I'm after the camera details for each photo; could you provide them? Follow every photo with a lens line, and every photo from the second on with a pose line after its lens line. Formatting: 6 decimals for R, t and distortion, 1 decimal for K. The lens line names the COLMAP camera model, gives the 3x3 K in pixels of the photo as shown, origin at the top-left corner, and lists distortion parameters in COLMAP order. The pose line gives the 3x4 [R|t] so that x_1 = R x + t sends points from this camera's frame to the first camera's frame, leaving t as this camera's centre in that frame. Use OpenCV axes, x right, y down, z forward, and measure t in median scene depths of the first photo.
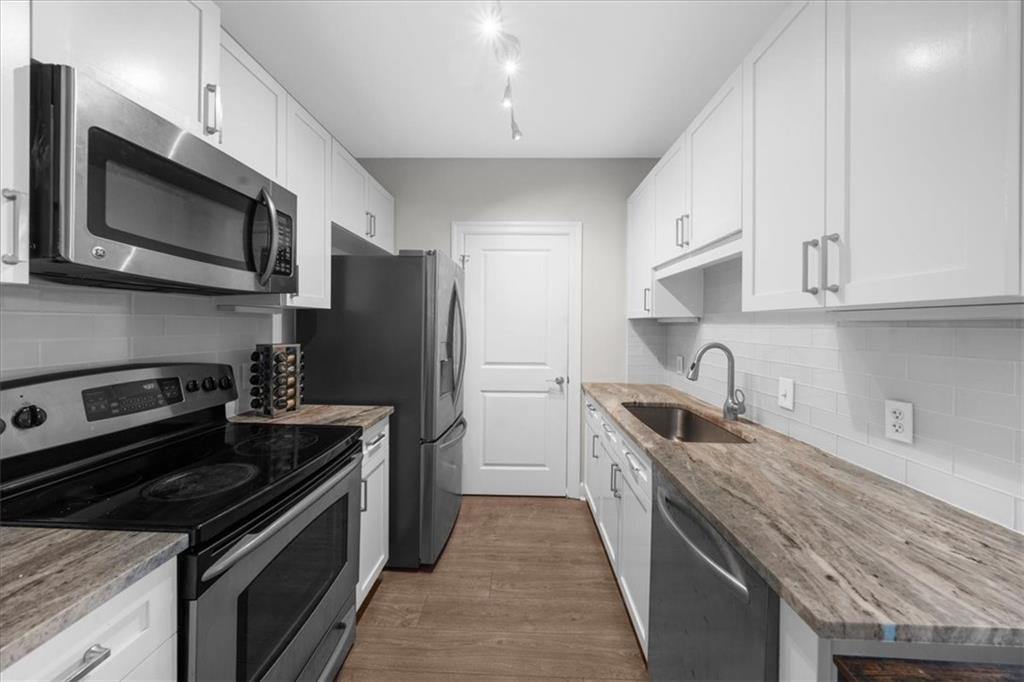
lens RADIAL K [[355.9, 0, 514.4], [0, 355.9, 328.9], [0, 0, 1]] dist [-0.001089, -0.000060]
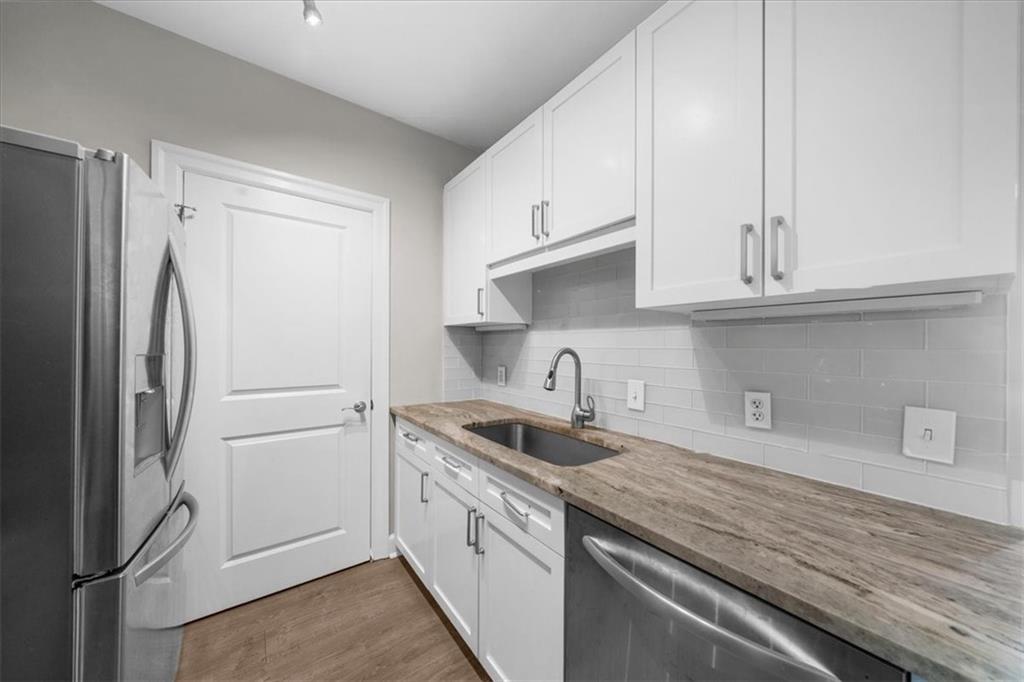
lens RADIAL K [[349.8, 0, 513.7], [0, 349.8, 346.9], [0, 0, 1]] dist [-0.004762, -0.000039]
pose [[0.786974, -0.005549, 0.616962, -0.122677], [0.006954, 0.999976, 0.000124, 0.039520], [-0.616948, 0.004192, 0.786993, 0.415883]]
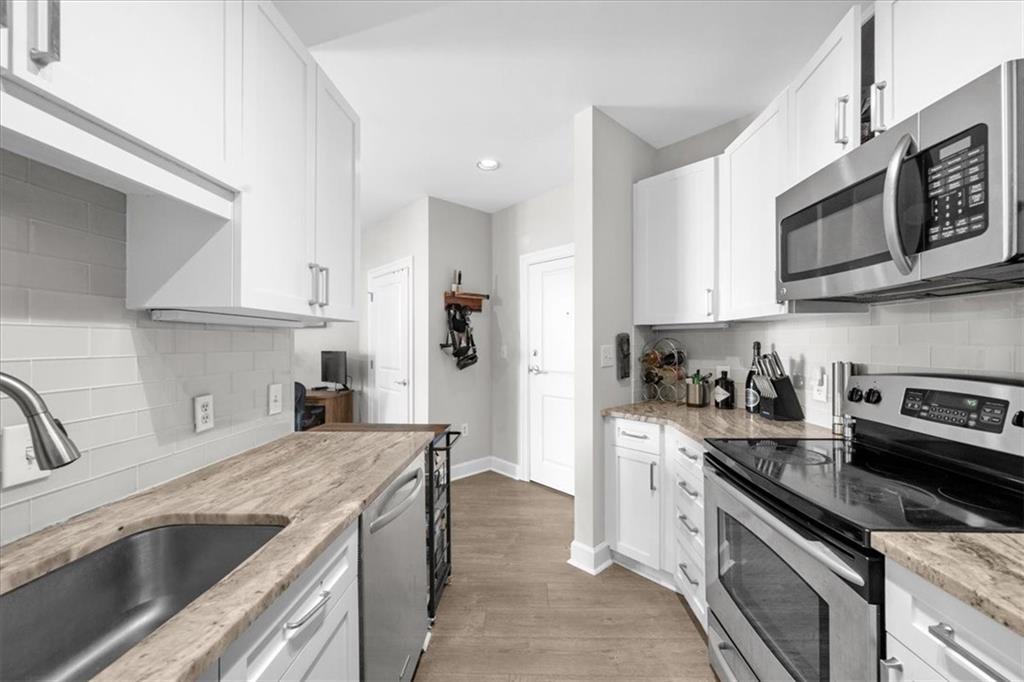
lens RADIAL K [[386.9, 0, 512.0], [0, 386.9, 341.0], [0, 0, 1]] dist [-0.000707, -0.000004]
pose [[-0.999853, -0.006737, 0.015774, 0.056869], [-0.006643, 0.999960, 0.005972, 0.011181], [-0.015814, 0.005867, -0.999858, 1.499351]]
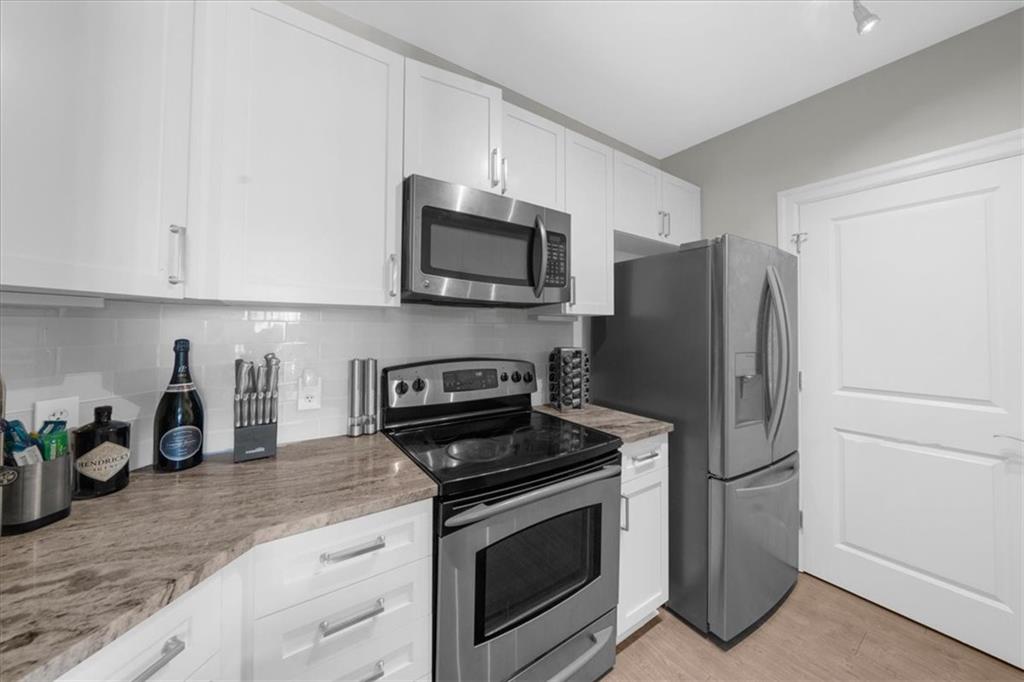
lens RADIAL K [[357.9, 0, 515.9], [0, 357.9, 323.1], [0, 0, 1]] dist [-0.001238, -0.000140]
pose [[0.593471, -0.022149, -0.804551, 0.173666], [-0.006852, 0.999446, -0.032569, 0.002498], [0.804826, 0.024841, 0.592990, 0.200090]]
